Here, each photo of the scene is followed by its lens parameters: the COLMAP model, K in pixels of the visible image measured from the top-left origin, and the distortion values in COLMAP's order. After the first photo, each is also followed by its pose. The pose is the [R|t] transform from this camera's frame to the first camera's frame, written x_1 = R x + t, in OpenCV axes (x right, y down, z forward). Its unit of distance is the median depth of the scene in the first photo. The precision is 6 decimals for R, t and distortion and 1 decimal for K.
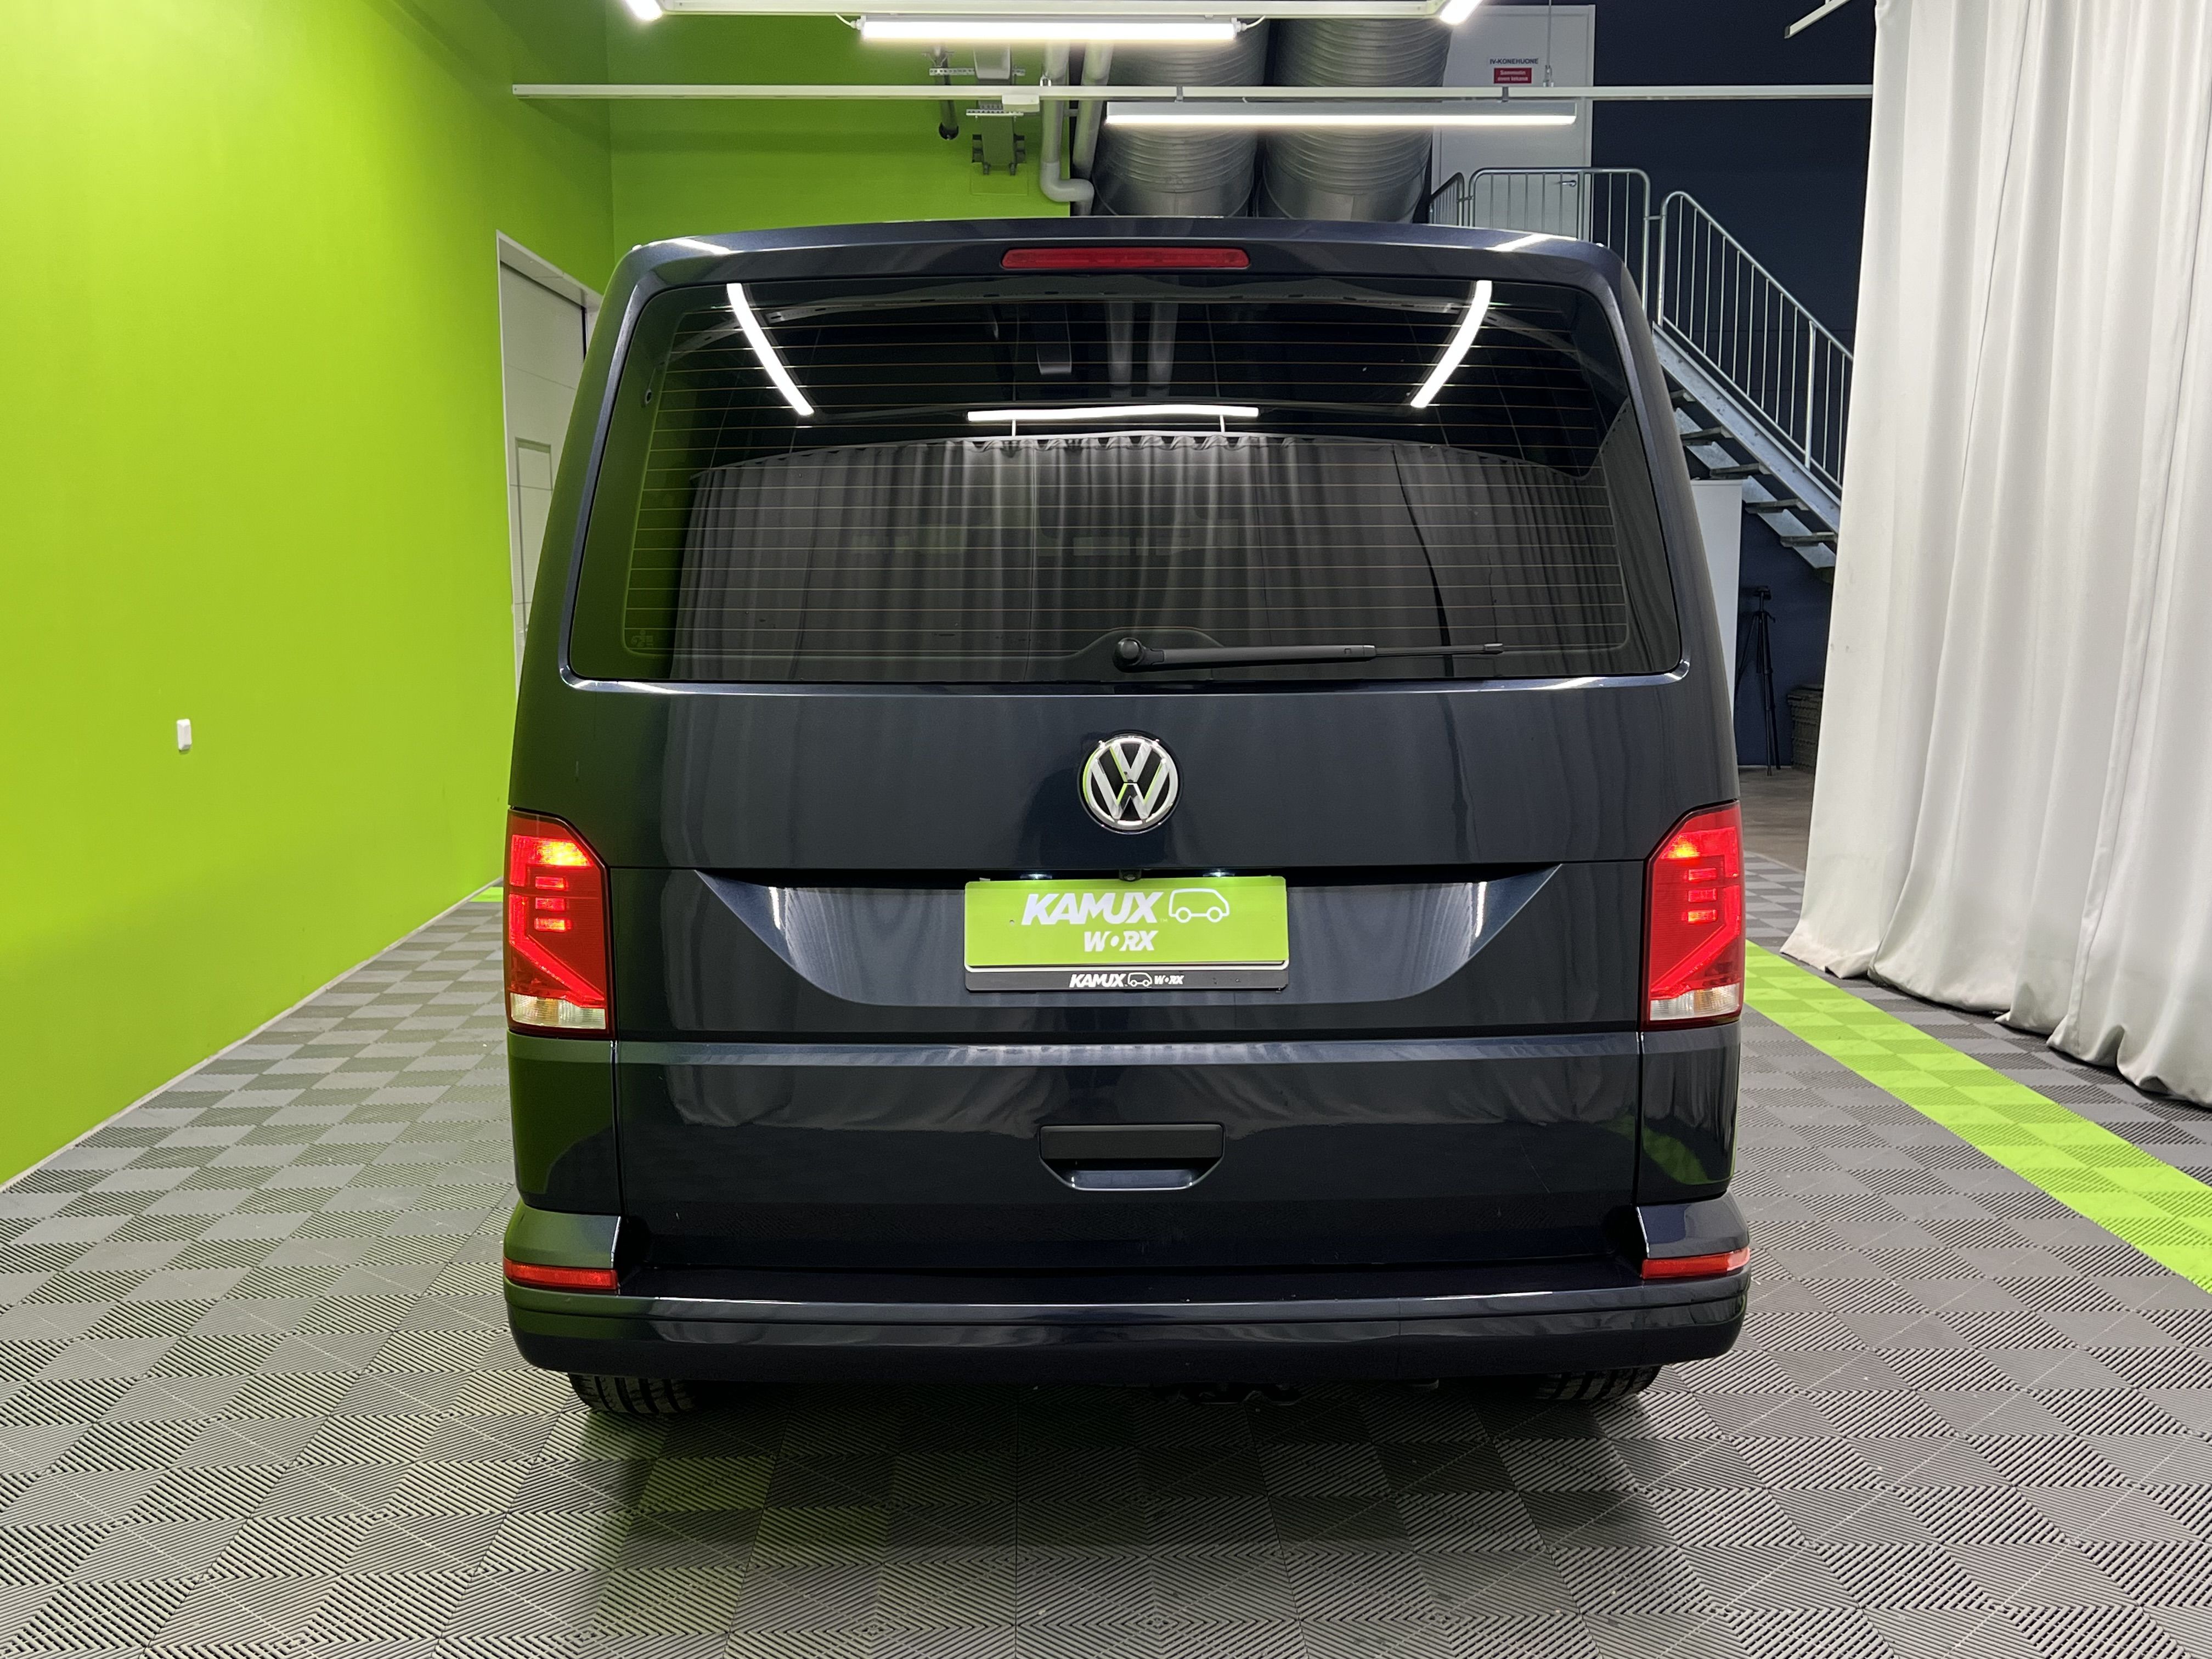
lens RADIAL K [[2122.2, 0, 1106.0], [0, 2122.2, 829.5], [0, 0, 1]] dist [0.066777, -0.003799]
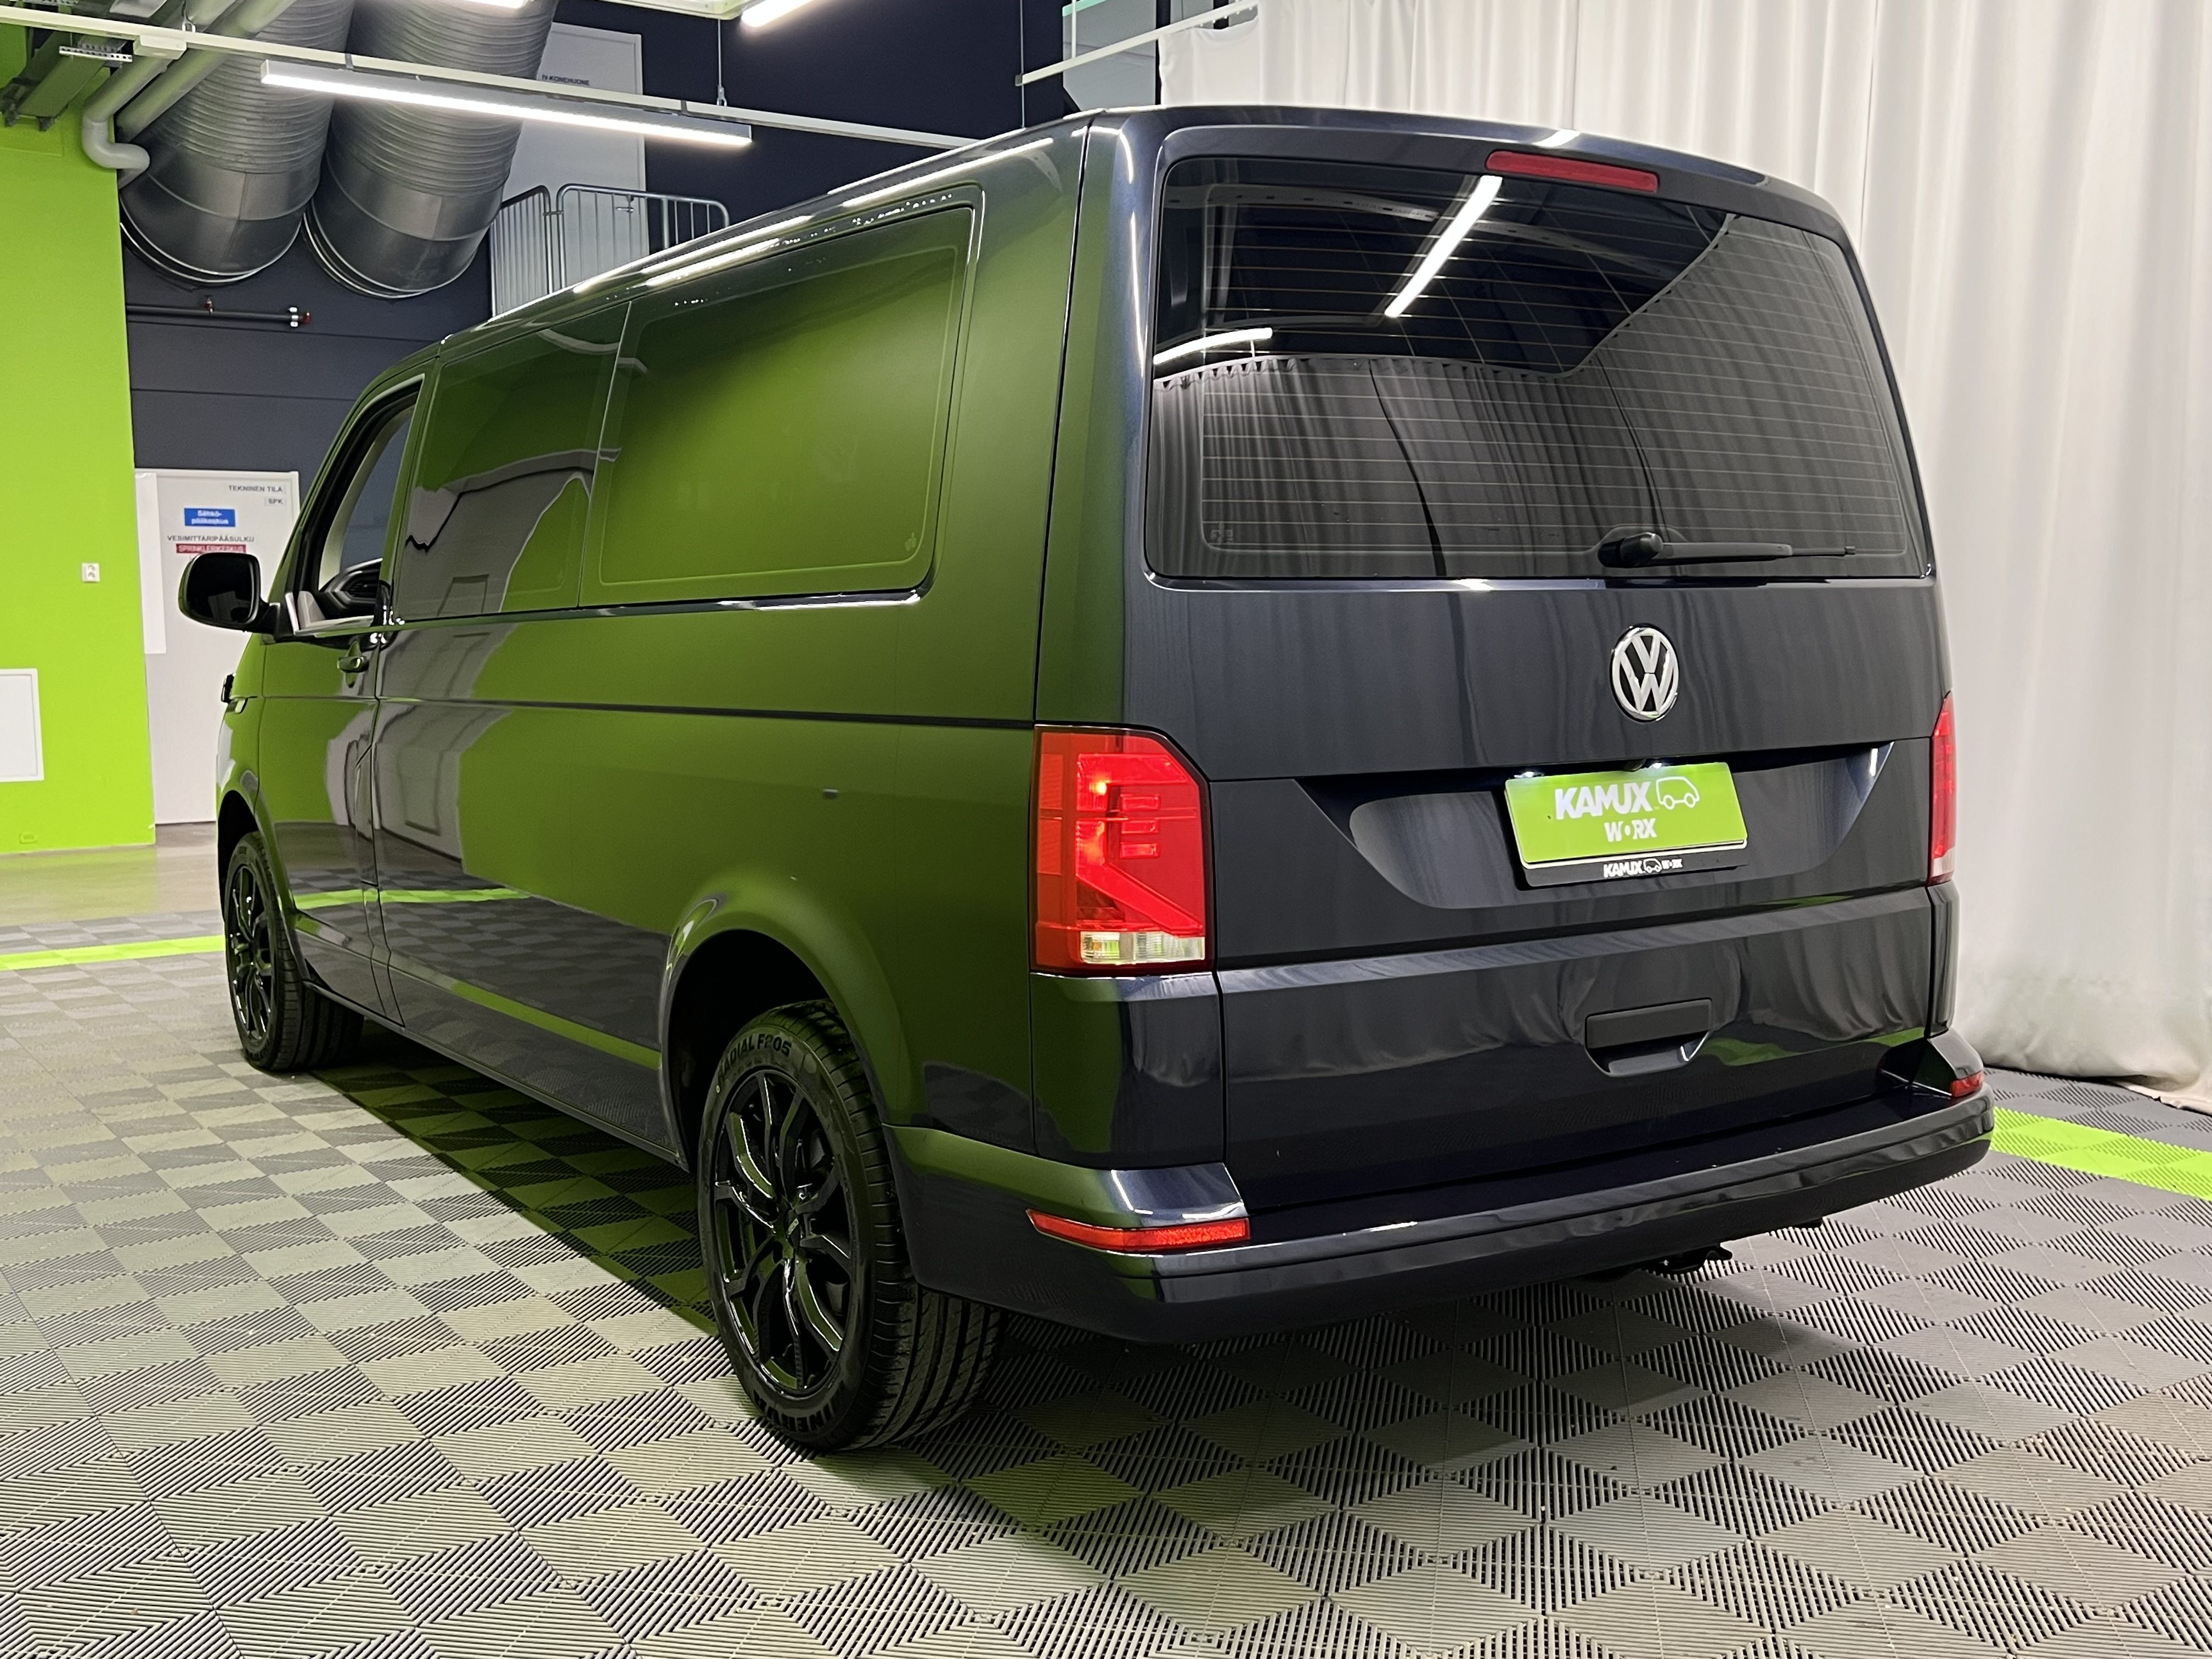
lens RADIAL K [[2156.9, 0, 1106.0], [0, 2156.9, 829.5], [0, 0, 1]] dist [0.004463, 0.008794]
pose [[0.853559, -0.054127, 0.518176, -0.744844], [0.067197, 0.997719, -0.006471, 0.041816], [-0.516644, 0.040343, 0.855249, 0.239533]]
